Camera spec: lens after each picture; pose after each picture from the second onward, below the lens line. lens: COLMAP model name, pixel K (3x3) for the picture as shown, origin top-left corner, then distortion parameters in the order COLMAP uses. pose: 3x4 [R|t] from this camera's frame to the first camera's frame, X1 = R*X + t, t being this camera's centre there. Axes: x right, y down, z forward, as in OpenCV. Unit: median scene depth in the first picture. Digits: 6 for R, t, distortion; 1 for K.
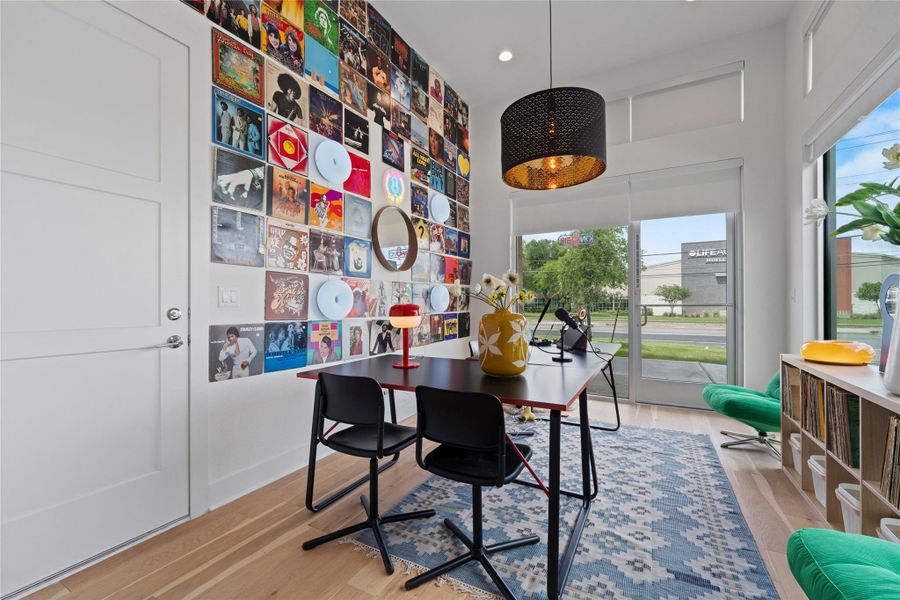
lens RADIAL K [[374.2, 0, 446.6], [0, 374.2, 306.5], [0, 0, 1]] dist [0.003433, -0.002604]
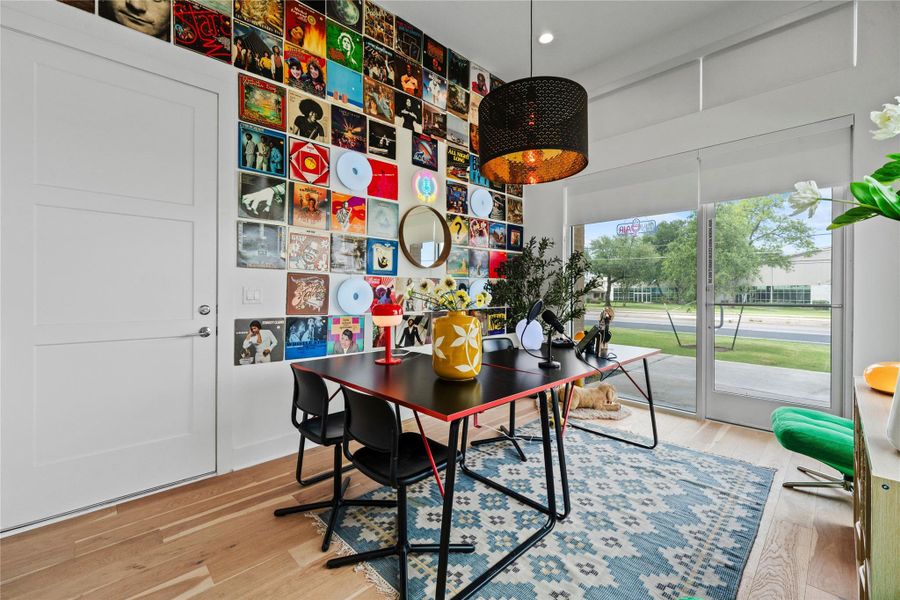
lens RADIAL K [[374.2, 0, 441.6], [0, 374.2, 297.8], [0, 0, 1]] dist [0.003433, -0.002604]
pose [[0.955402, 0.011878, -0.295068, 0.294533], [-0.010052, 0.999920, 0.007703, -0.028243], [0.295136, -0.004393, 0.955445, 0.026720]]
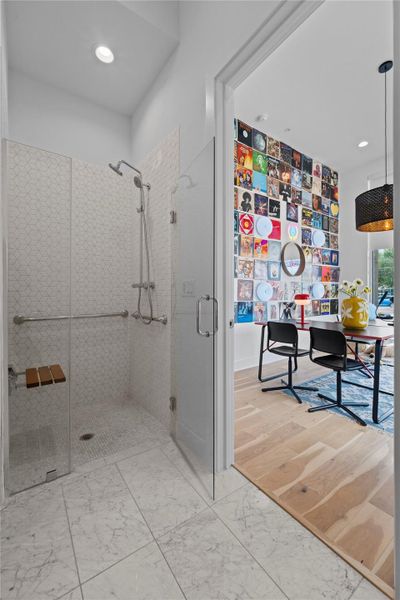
lens RADIAL K [[249.5, 0, 204.2], [0, 249.5, 294.9], [0, 0, 1]] dist [0.003433, -0.002604]
pose [[0.906320, 0.005505, -0.422555, -0.014674], [-0.005519, 0.999984, 0.001190, -0.000020], [0.422555, 0.001253, 0.906336, -0.454903]]
